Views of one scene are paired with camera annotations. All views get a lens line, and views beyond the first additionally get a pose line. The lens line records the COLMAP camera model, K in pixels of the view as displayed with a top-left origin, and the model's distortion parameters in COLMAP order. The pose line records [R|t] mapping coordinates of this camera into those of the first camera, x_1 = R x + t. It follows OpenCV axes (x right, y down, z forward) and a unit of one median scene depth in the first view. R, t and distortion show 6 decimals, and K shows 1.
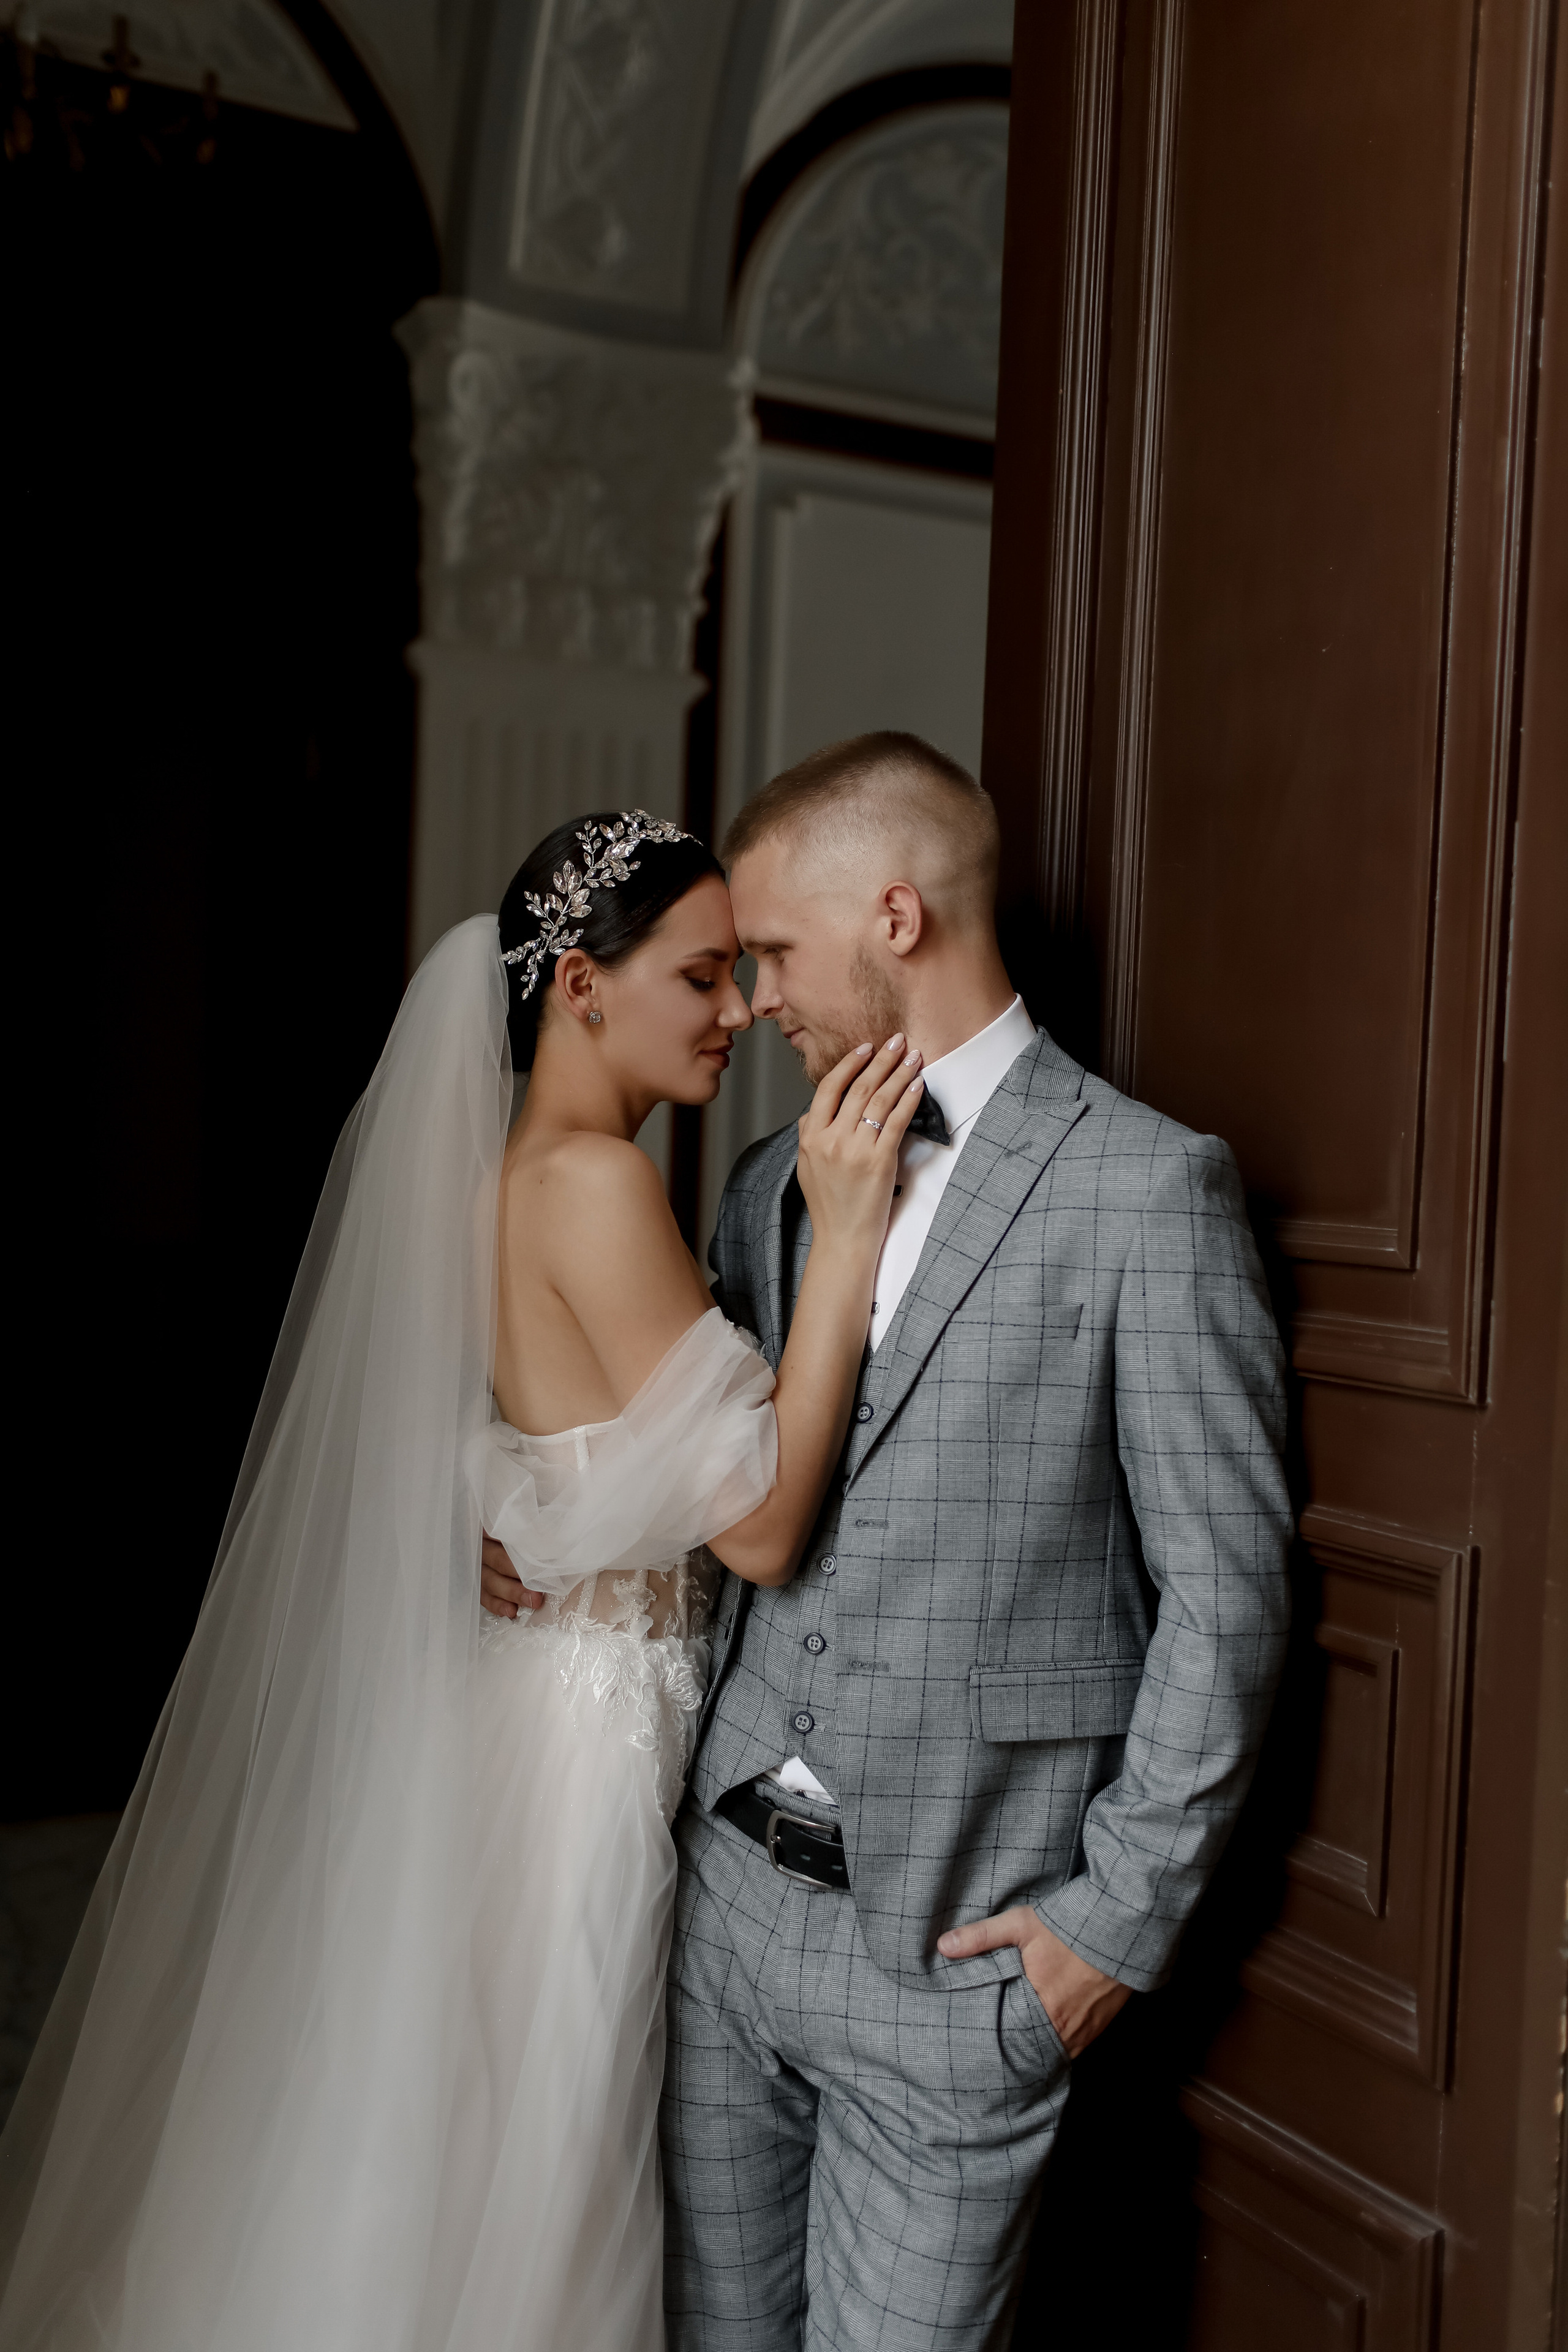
lens RADIAL K [[2304.5, 0, 784.0], [0, 2304.5, 1176.0], [0, 0, 1]] dist [-0.002160, -0.011975]
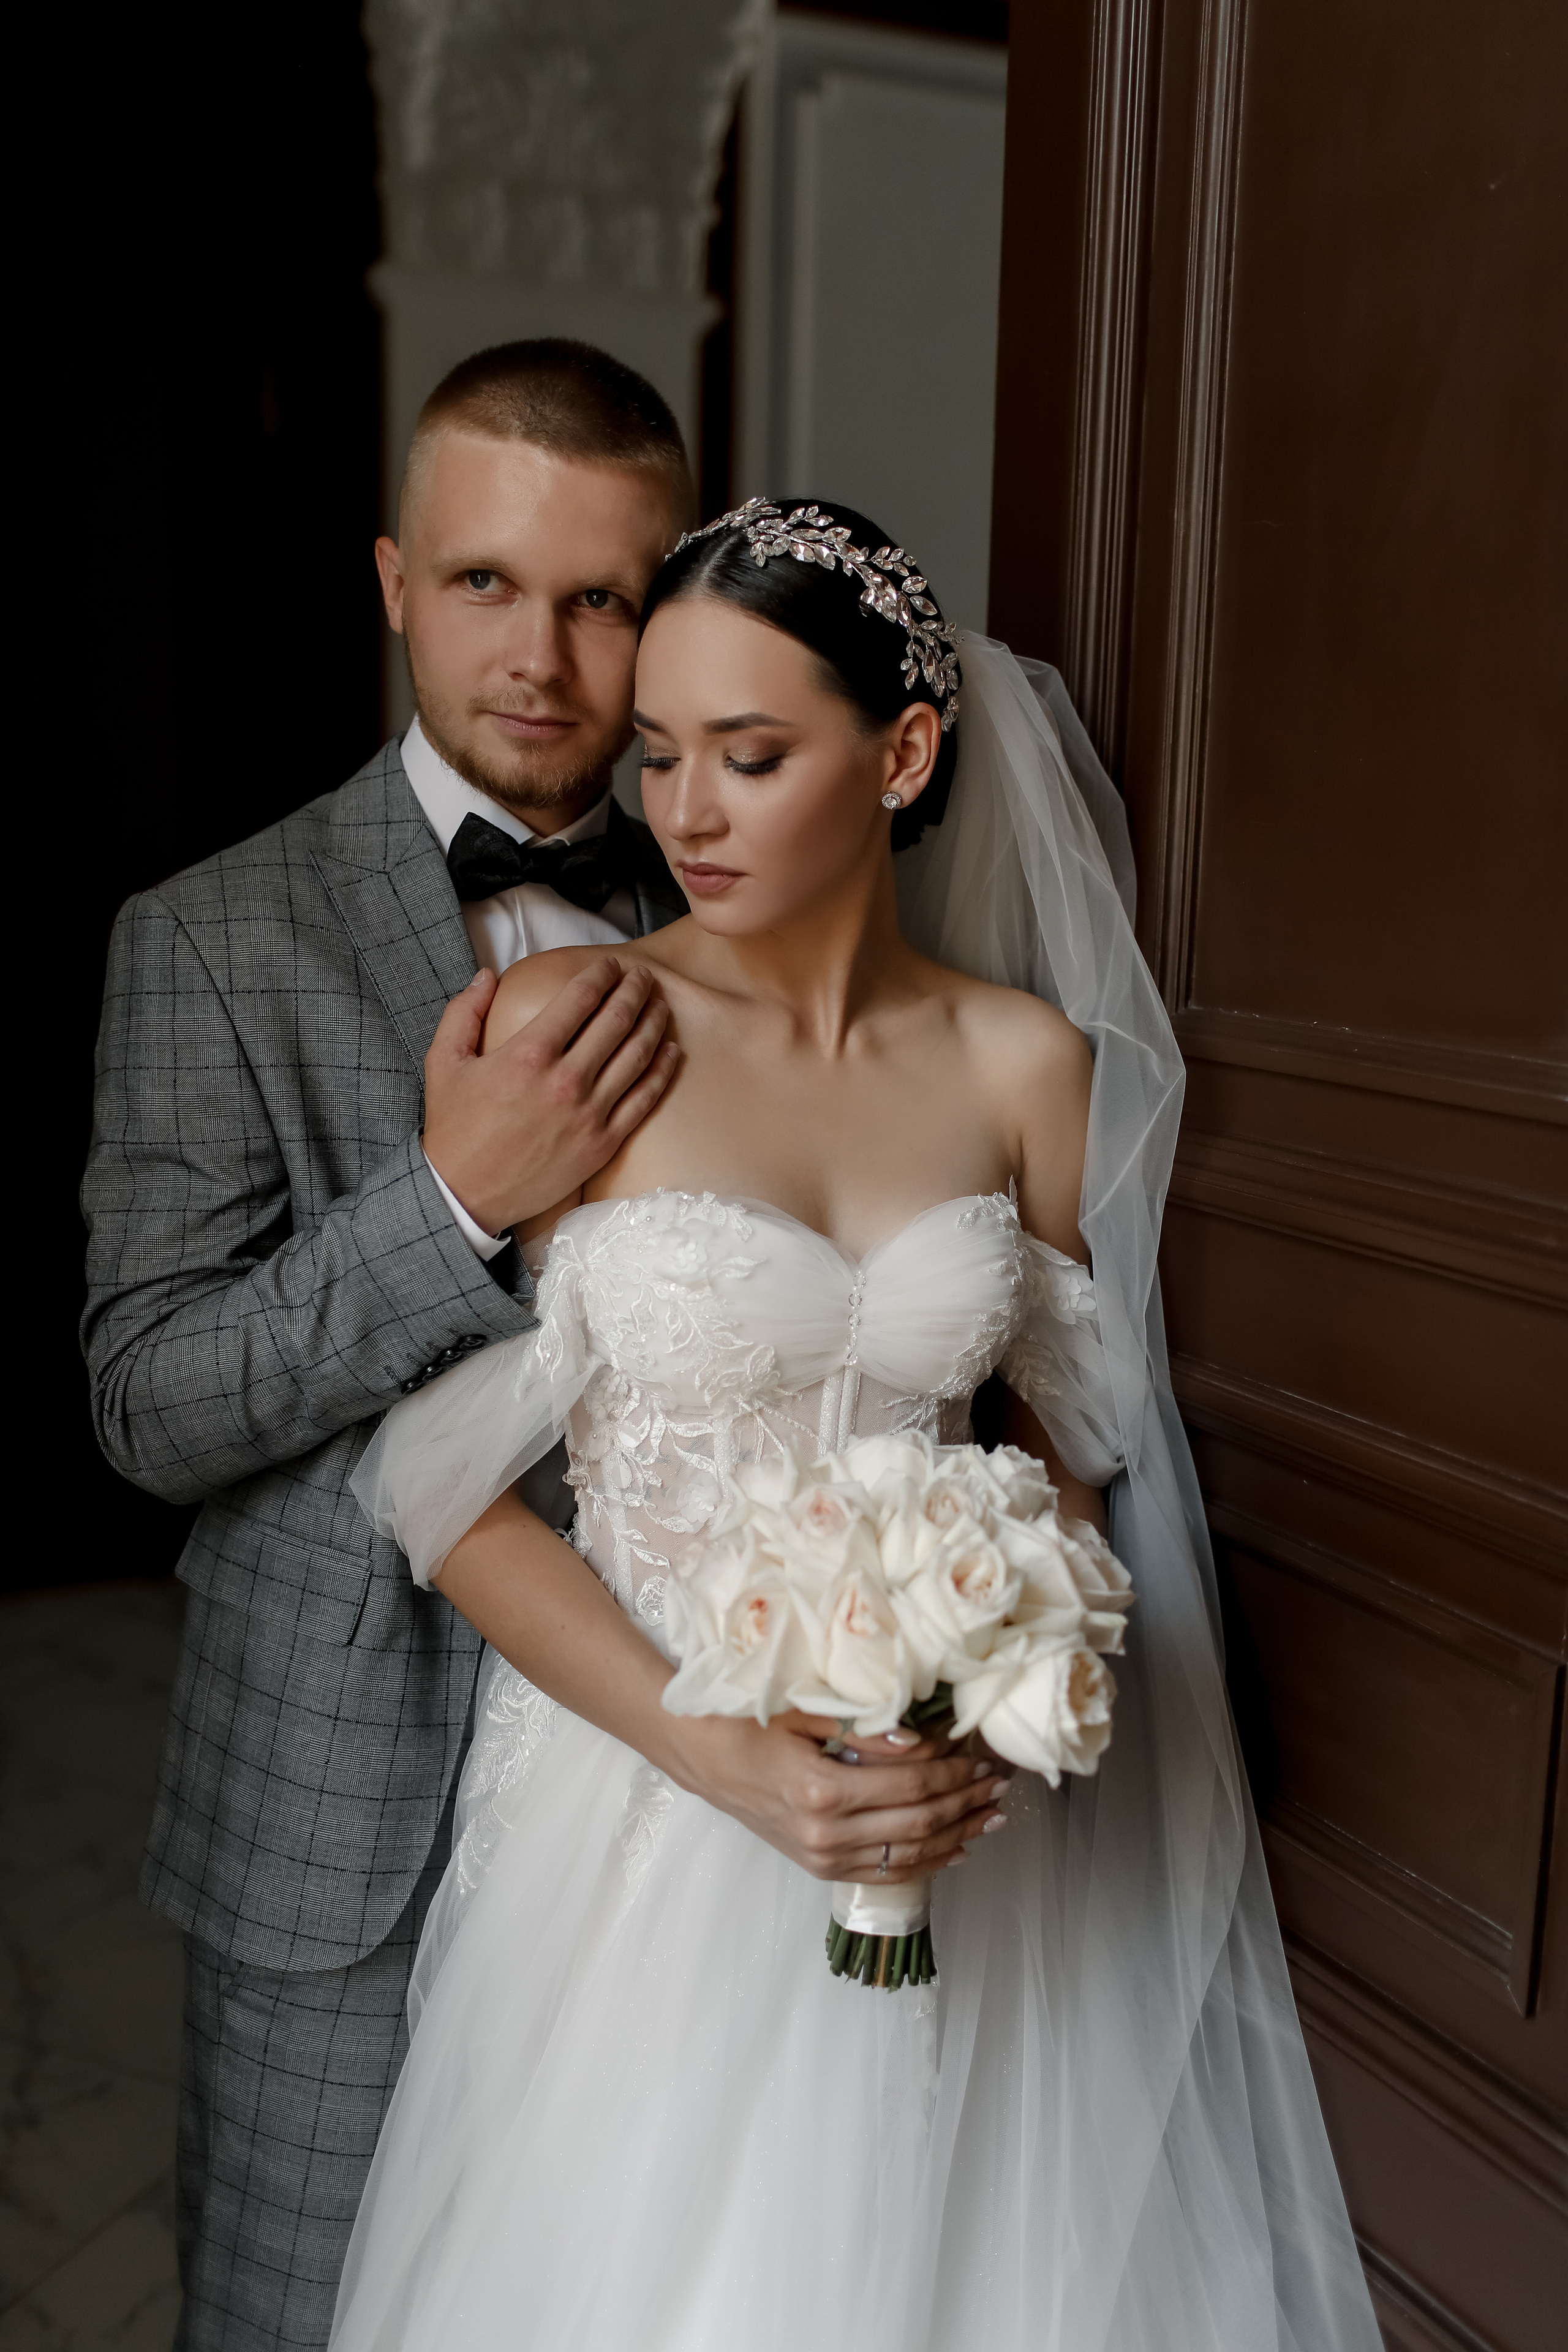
lens RADIAL K [[2304.5, 0, 784.0], [0, 2304.5, 1176.0], [0, 0, 1]] dist [-0.002160, -0.011975]
pose [[0.999342, -0.010378, -0.034747, 0.017645], [0.015246, 0.989618, 0.142910, -0.015508], [0.032903, -0.143346, 0.989126, 0.104392]]
